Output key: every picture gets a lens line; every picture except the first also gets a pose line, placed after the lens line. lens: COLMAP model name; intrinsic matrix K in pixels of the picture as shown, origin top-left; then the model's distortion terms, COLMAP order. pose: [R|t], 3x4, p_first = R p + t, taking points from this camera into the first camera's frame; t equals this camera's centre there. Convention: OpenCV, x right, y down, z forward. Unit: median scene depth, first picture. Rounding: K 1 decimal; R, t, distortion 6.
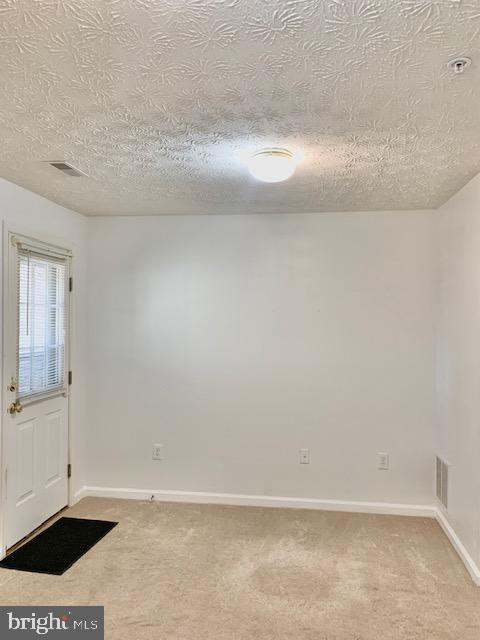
lens RADIAL K [[490.2, 0, 240.0], [0, 490.2, 321.6], [0, 0, 1]] dist [0.009552, -0.002847]
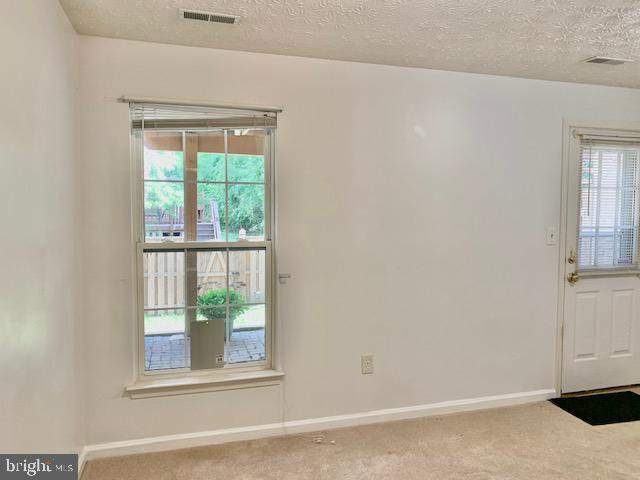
lens RADIAL K [[490.2, 0, 320.1], [0, 490.2, 239.4], [0, 0, 1]] dist [0.009552, -0.002847]
pose [[0.420211, 0.048595, -0.906124, 0.341581], [0.006118, 0.998391, 0.056381, 0.014881], [0.907406, -0.029235, 0.419237, -0.033834]]
